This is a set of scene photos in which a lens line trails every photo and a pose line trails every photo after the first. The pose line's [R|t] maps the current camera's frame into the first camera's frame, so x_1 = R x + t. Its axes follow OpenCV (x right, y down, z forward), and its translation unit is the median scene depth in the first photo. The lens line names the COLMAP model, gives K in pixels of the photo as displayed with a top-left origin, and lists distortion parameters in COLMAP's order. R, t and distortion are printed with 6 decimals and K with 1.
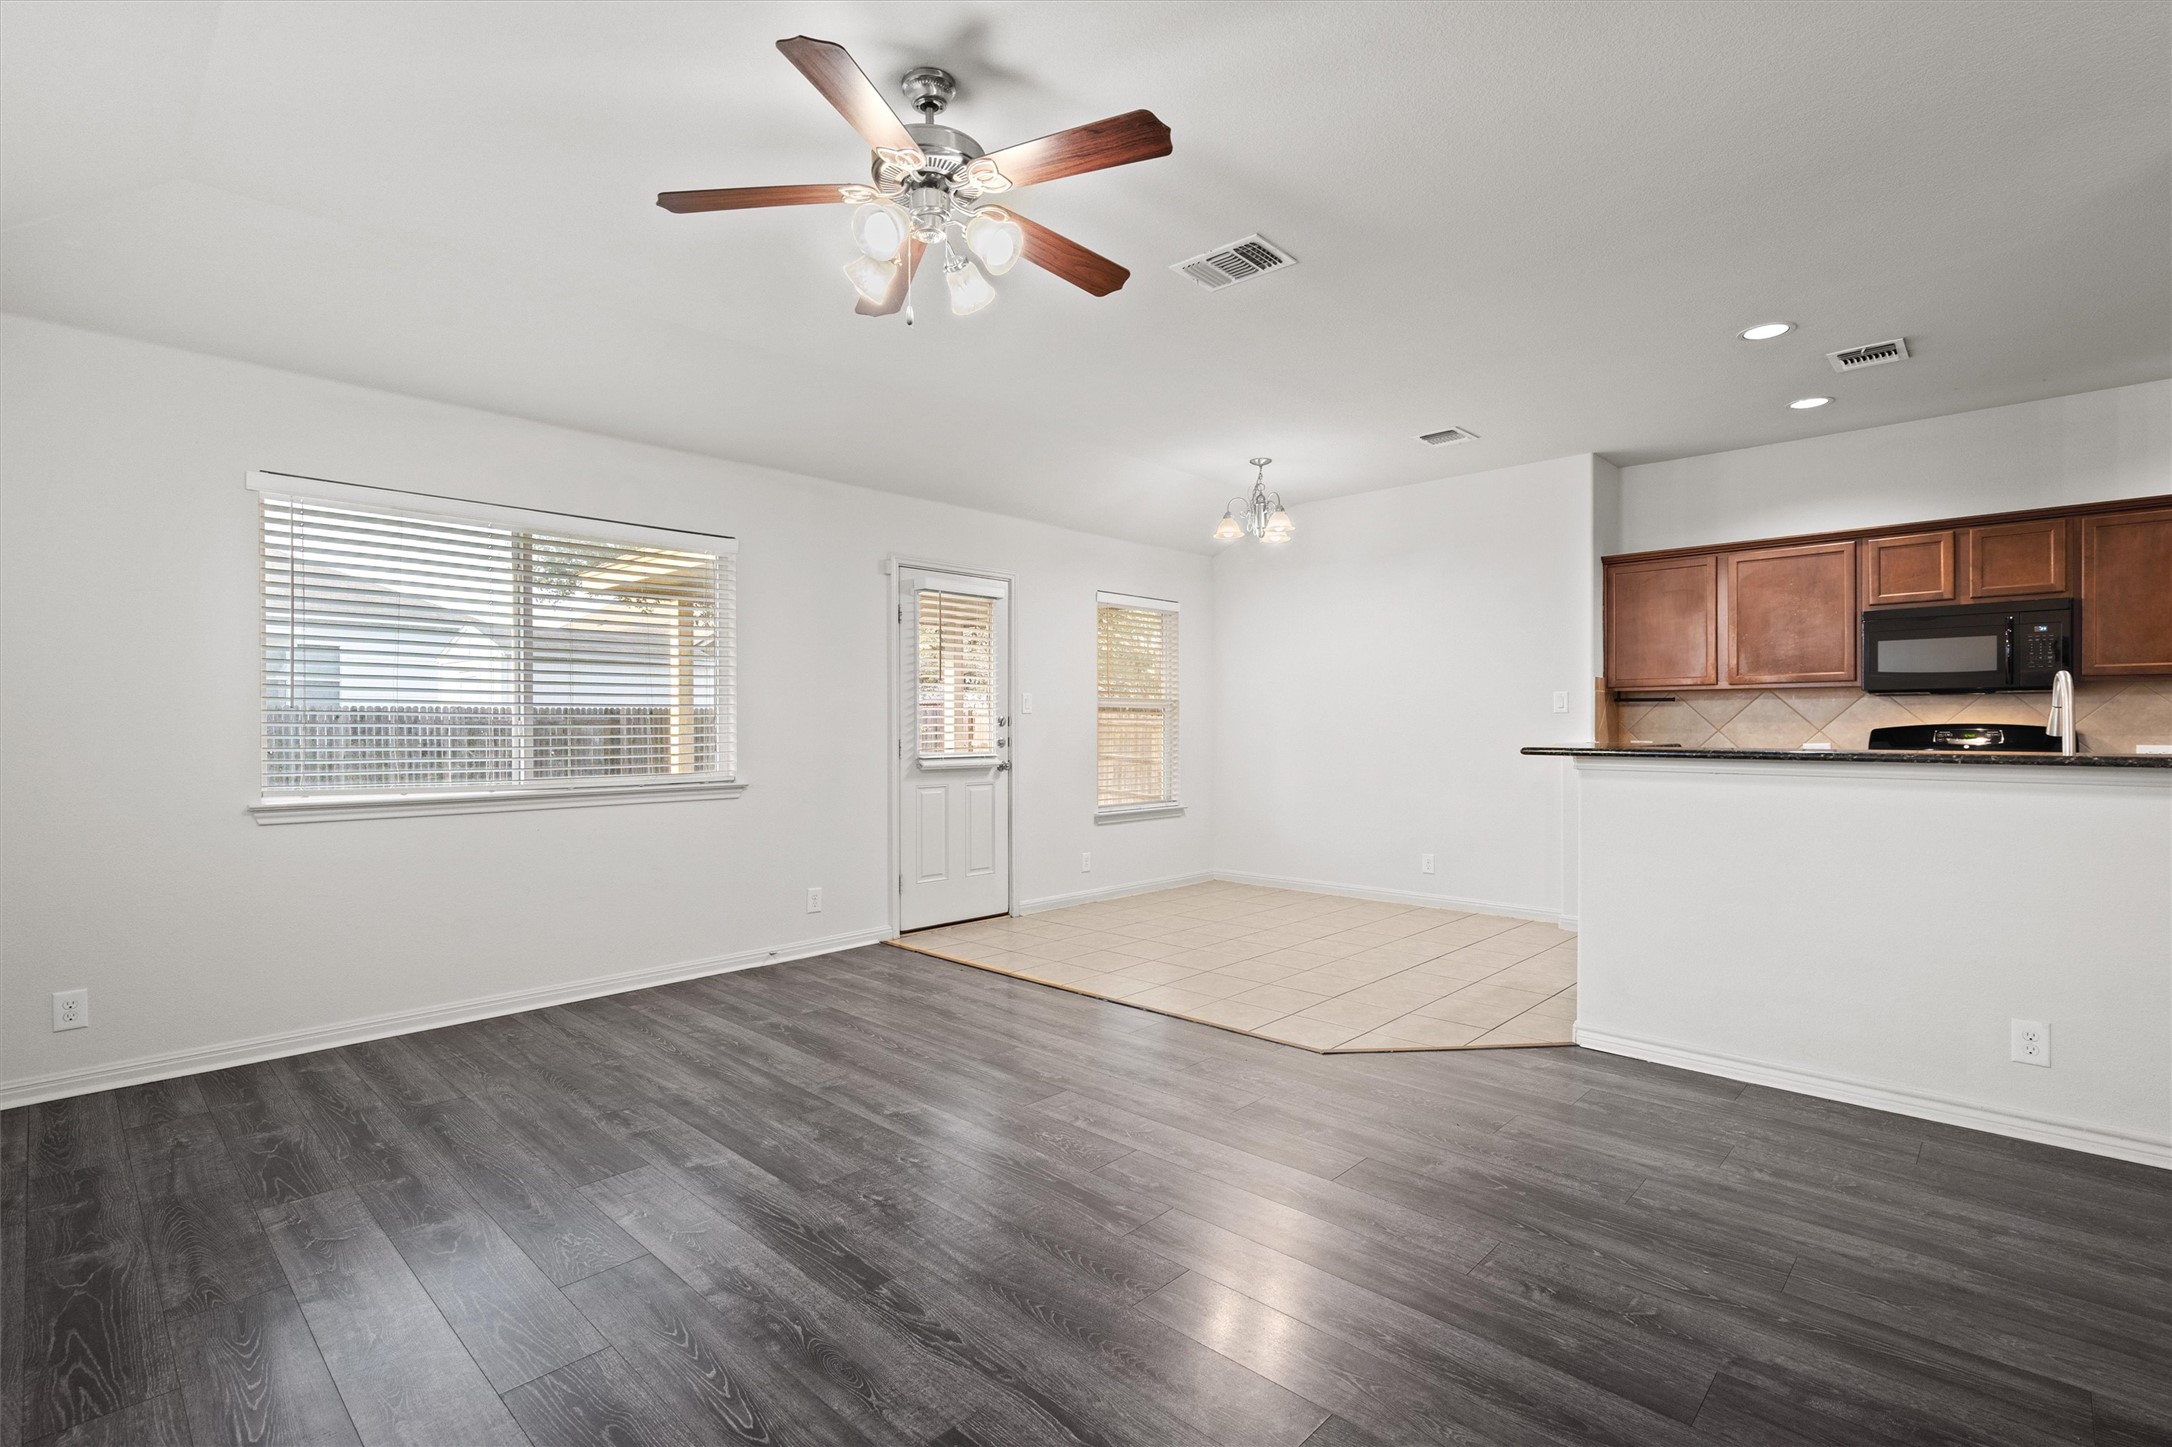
lens RADIAL K [[999.8, 0, 1079.5], [0, 999.8, 729.7], [0, 0, 1]] dist [-0.009543, 0.002911]
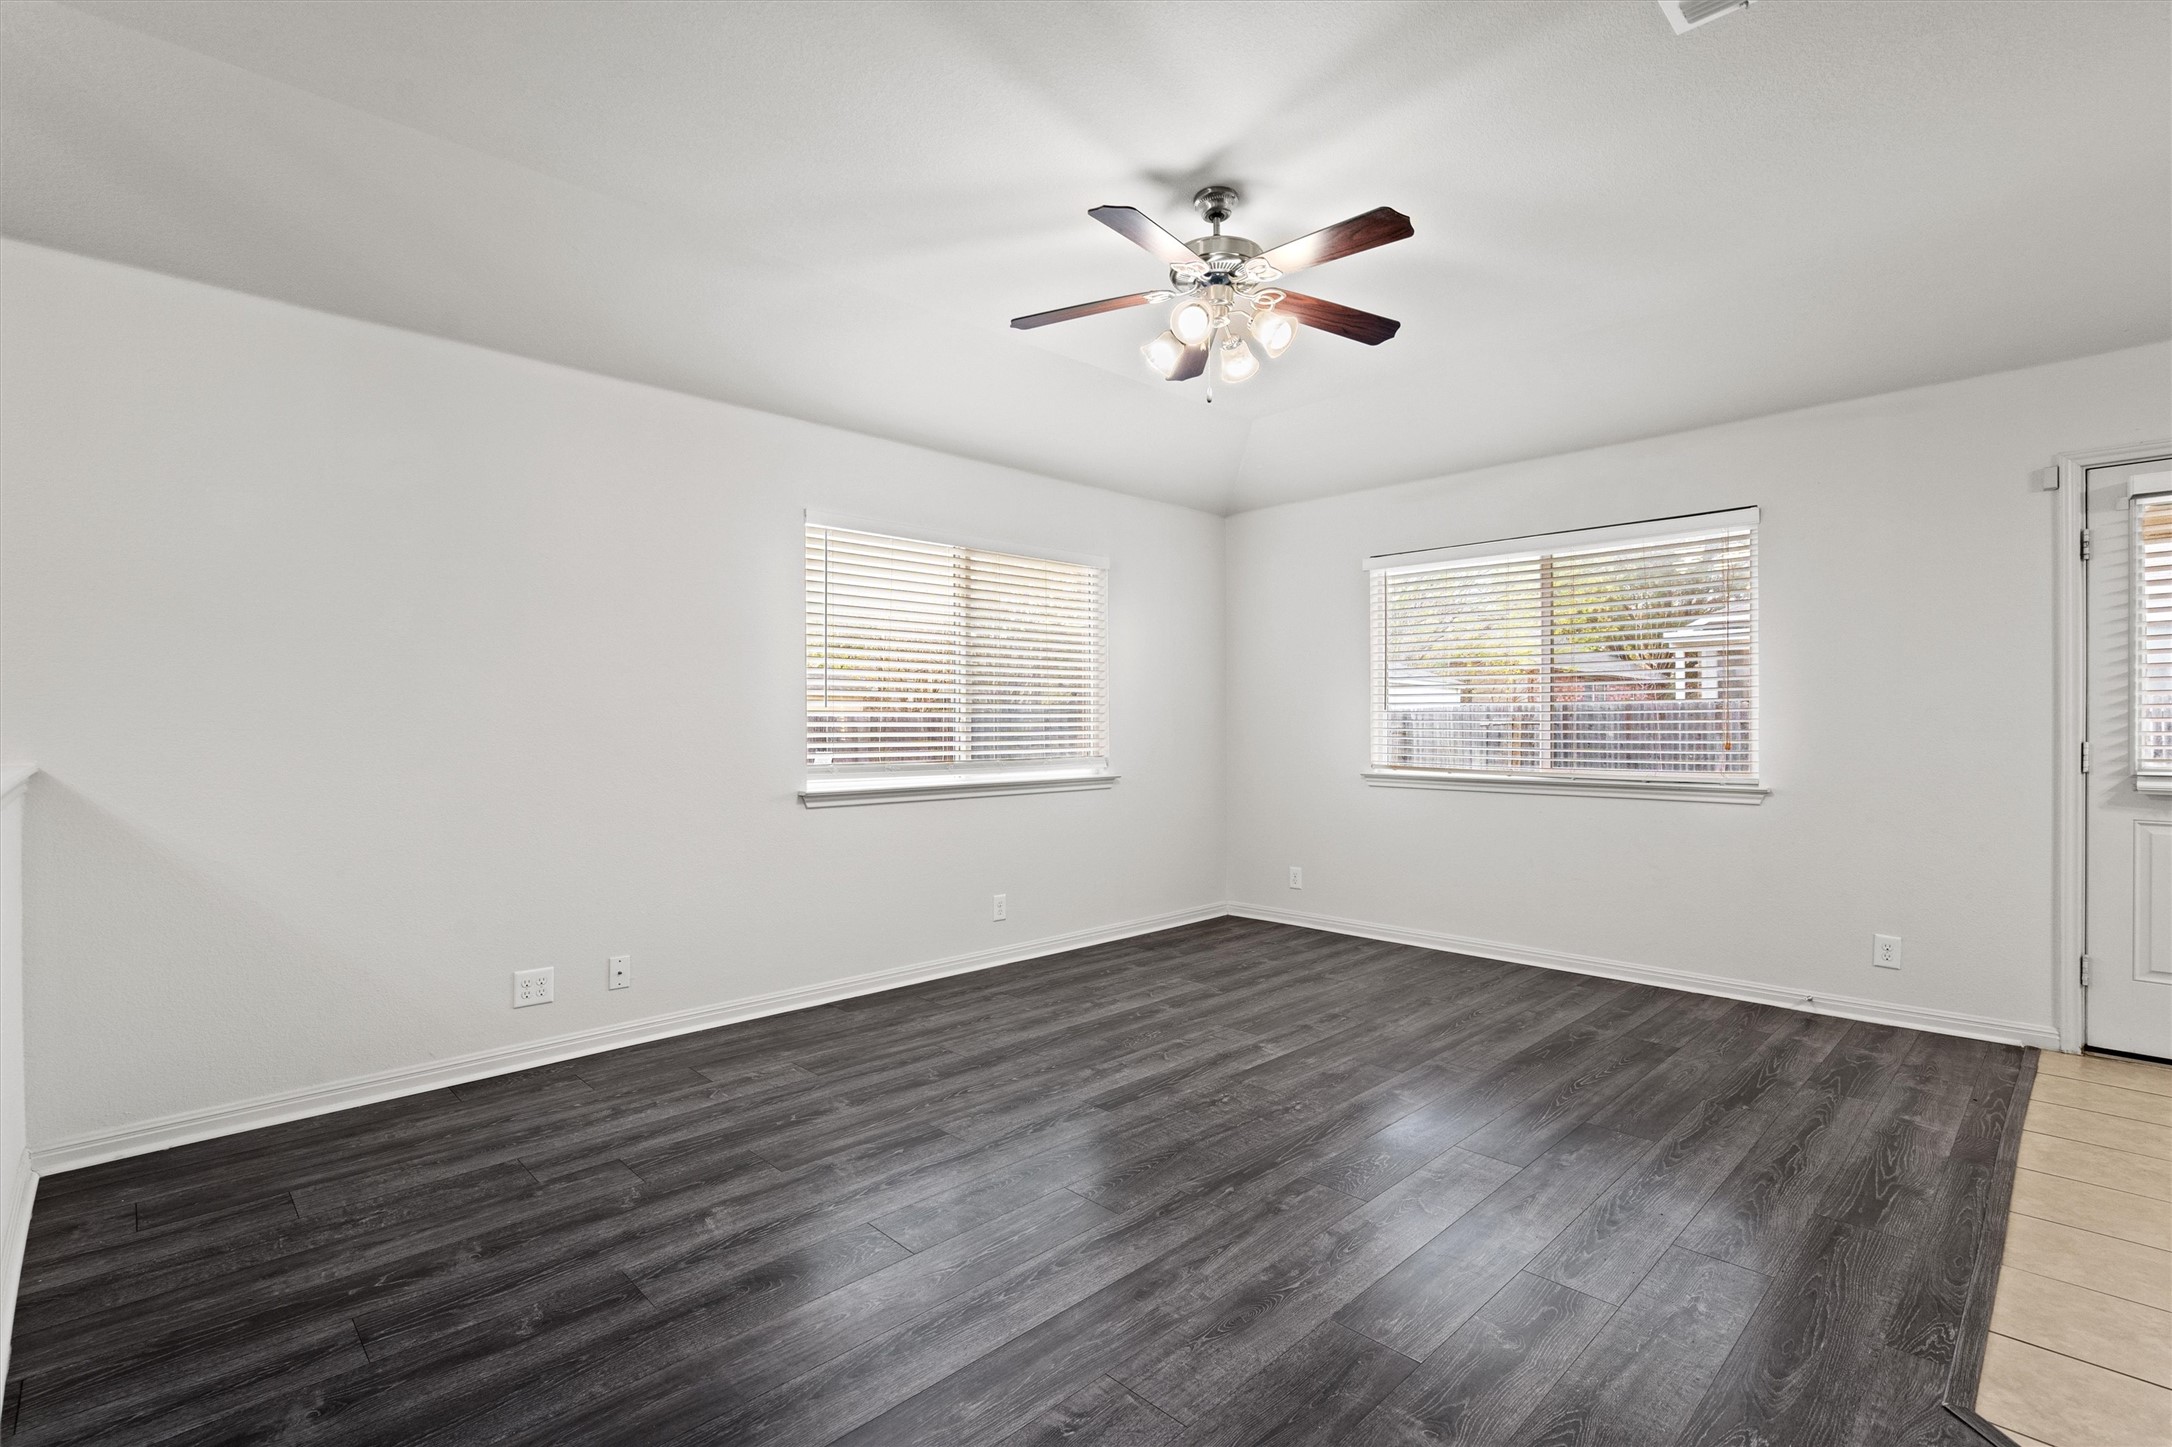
lens RADIAL K [[999.8, 0, 1081.6], [0, 999.8, 719.9], [0, 0, 1]] dist [-0.009543, 0.002911]
pose [[-0.036052, -0.000766, -0.999350, 0.607927], [-0.002412, 0.999997, -0.000680, -0.003507], [0.999347, 0.002386, -0.036054, 0.496345]]
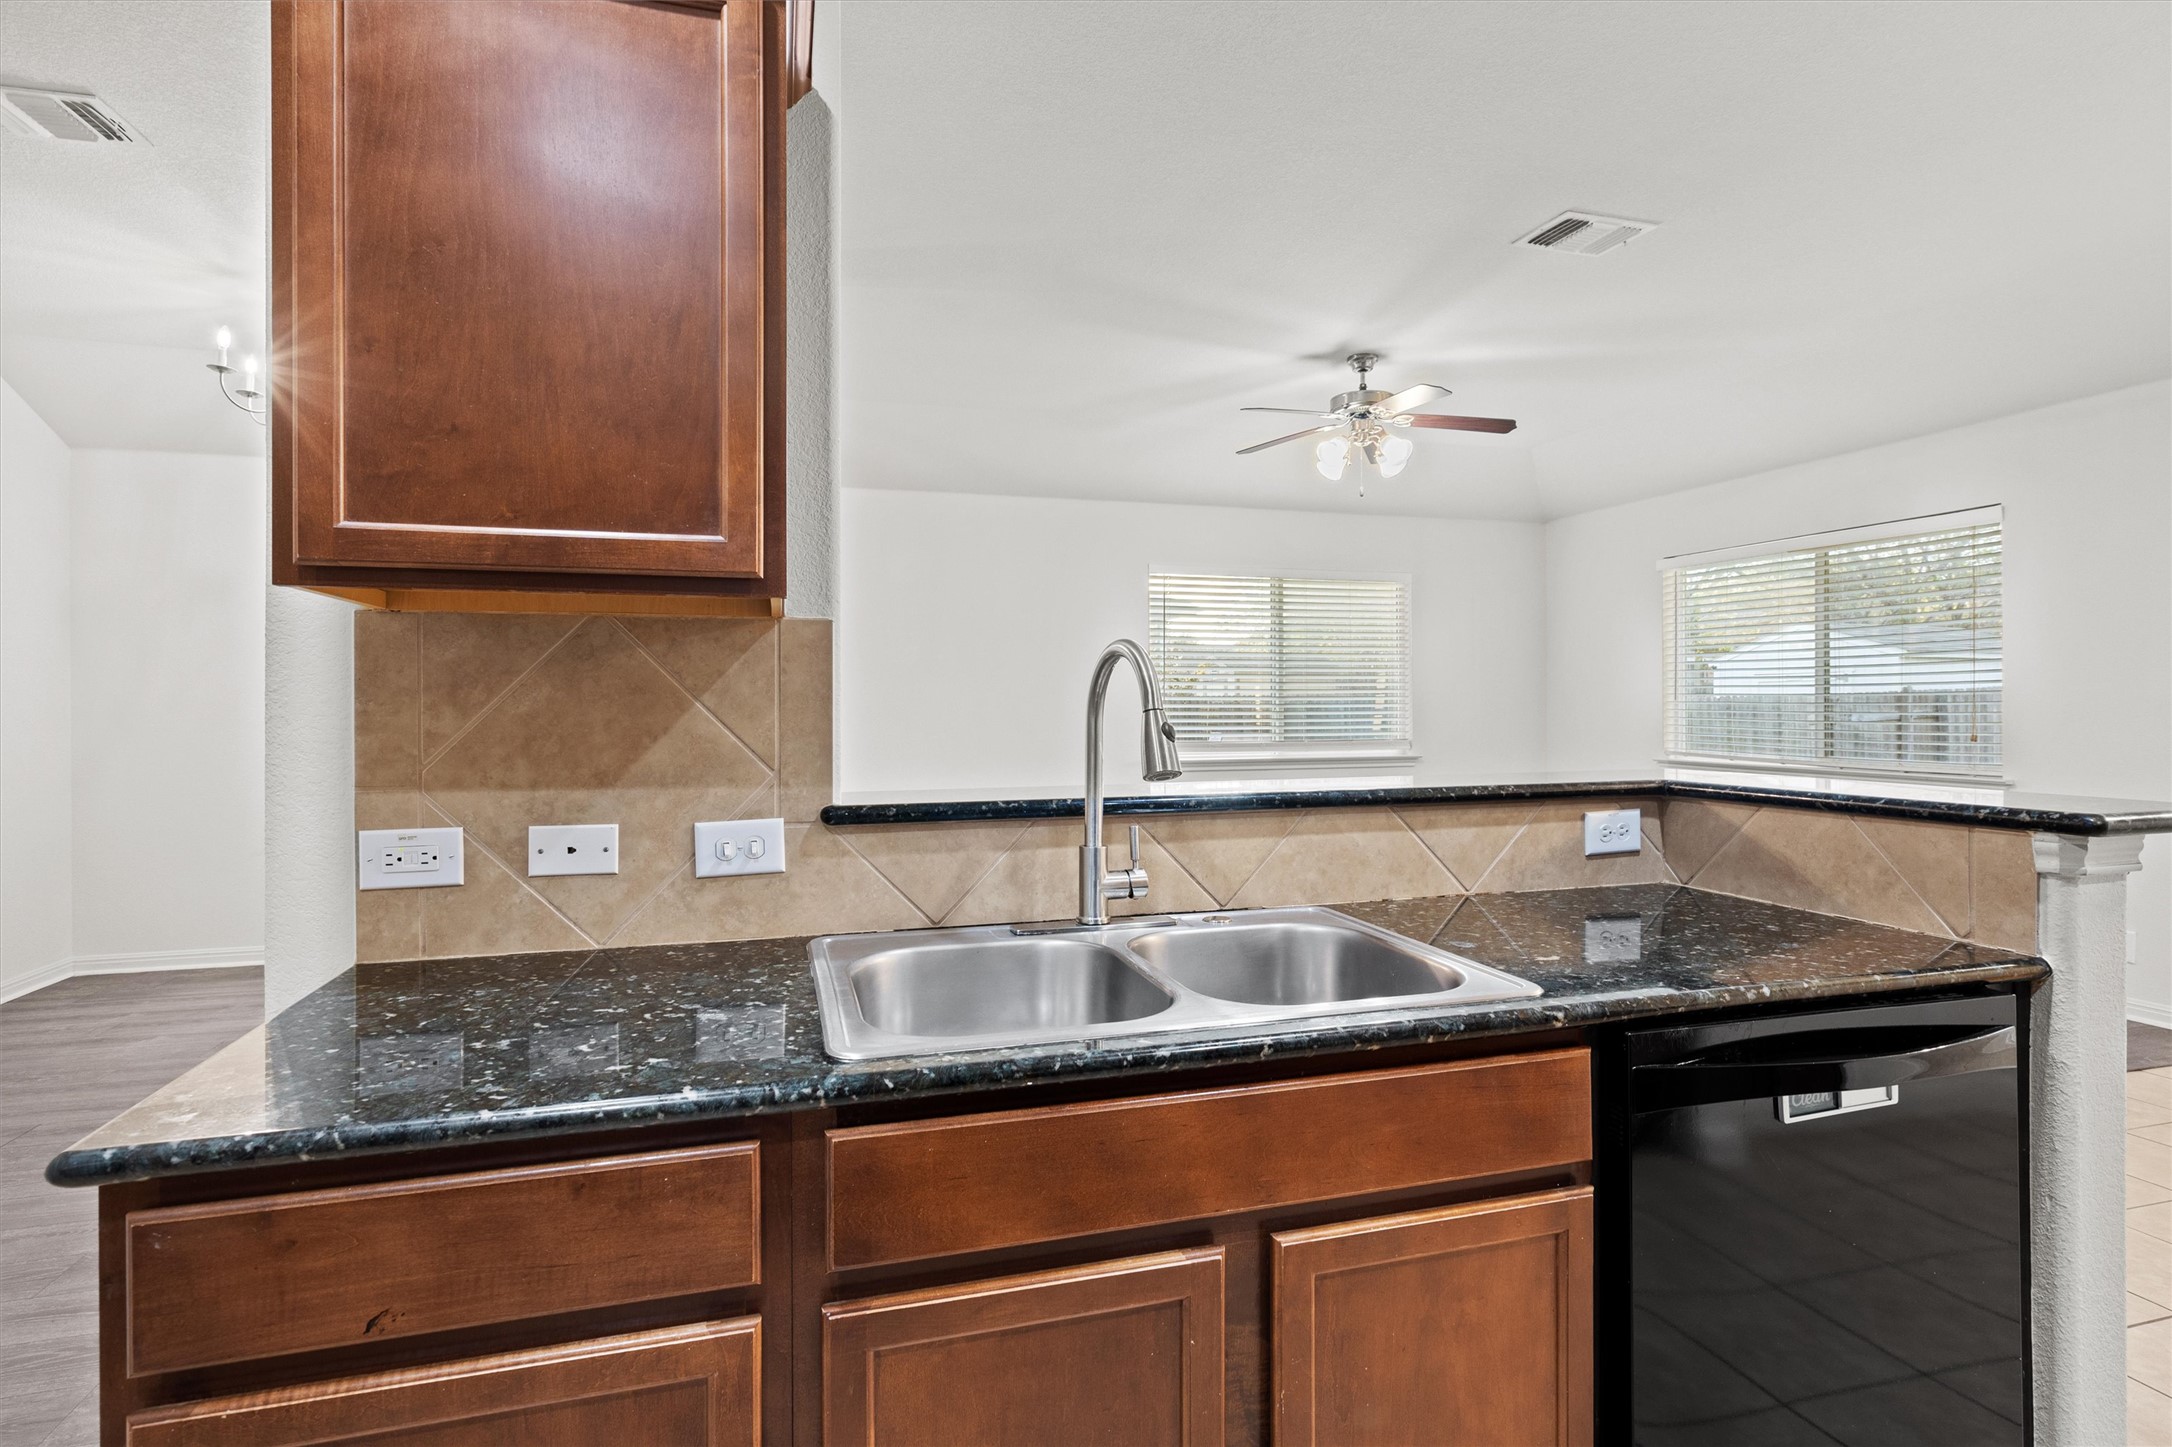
lens RADIAL K [[1092.9, 0, 1073.5], [0, 1092.9, 710.2], [0, 0, 1]] dist [-0.001309, -0.000076]
pose [[-0.500287, 0.008463, -0.865819, 1.025262], [-0.001796, 0.999940, 0.010811, -0.019331], [0.865858, 0.006964, -0.500241, 0.866092]]
